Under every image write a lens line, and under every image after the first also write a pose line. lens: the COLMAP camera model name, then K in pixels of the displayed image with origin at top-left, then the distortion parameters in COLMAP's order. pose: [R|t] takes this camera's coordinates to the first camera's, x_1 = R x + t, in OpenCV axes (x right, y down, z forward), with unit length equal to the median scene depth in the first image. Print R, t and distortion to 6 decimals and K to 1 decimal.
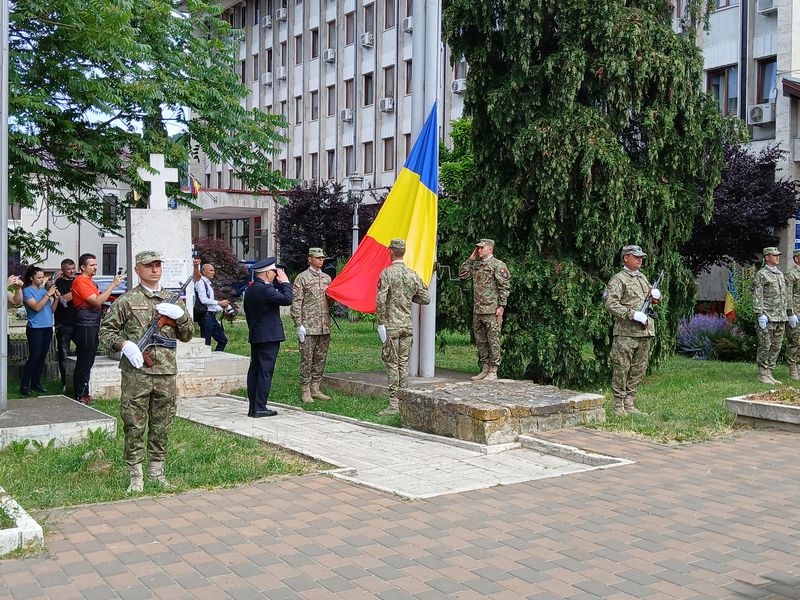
lens RADIAL K [[907.8, 0, 399.1], [0, 907.8, 285.6], [0, 0, 1]] dist [0.083205, 0.000000]
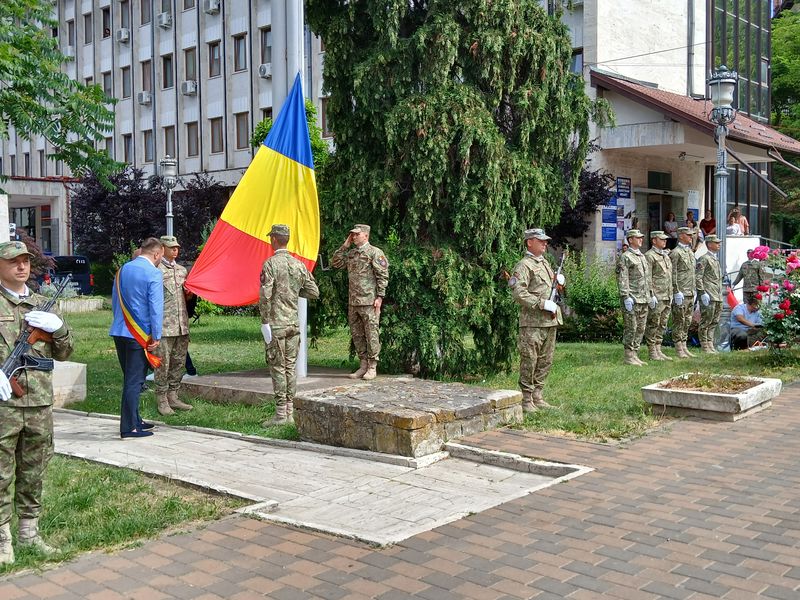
lens RADIAL K [[885.2, 0, 400.1], [0, 885.2, 285.3], [0, 0, 1]] dist [0.053960, 0.000000]
pose [[0.972788, -0.026831, 0.230140, -0.074911], [0.023453, 0.999573, 0.017404, -0.004540], [-0.230509, -0.011533, 0.973002, 0.118687]]
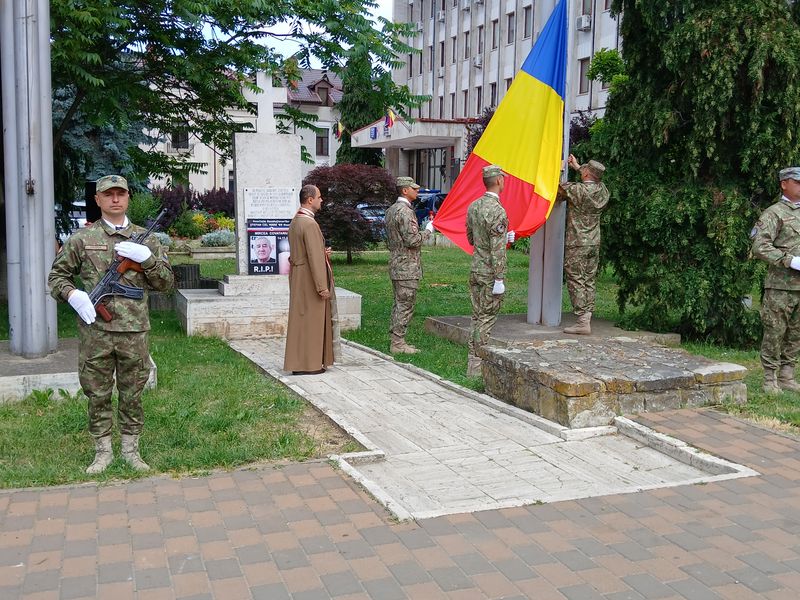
lens RADIAL K [[885.2, 0, 401.3], [0, 885.2, 279.4], [0, 0, 1]] dist [0.053960, 0.000000]
pose [[0.972767, 0.023003, -0.230641, 0.088183], [-0.005984, 0.997224, 0.074220, -0.004094], [0.231708, -0.070818, 0.970204, 0.167985]]
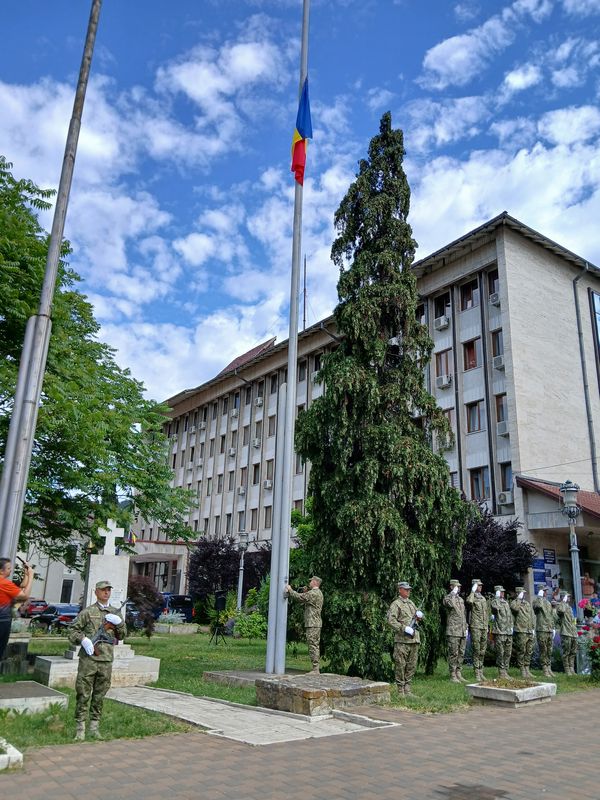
lens RADIAL K [[627.6, 0, 304.7], [0, 627.6, 393.7], [0, 0, 1]] dist [0.046136, -0.086878]
pose [[0.999033, 0.024407, 0.036562, 0.023345], [-0.010950, 0.943660, -0.330734, 0.010258], [-0.042575, 0.330014, 0.943015, -0.122242]]
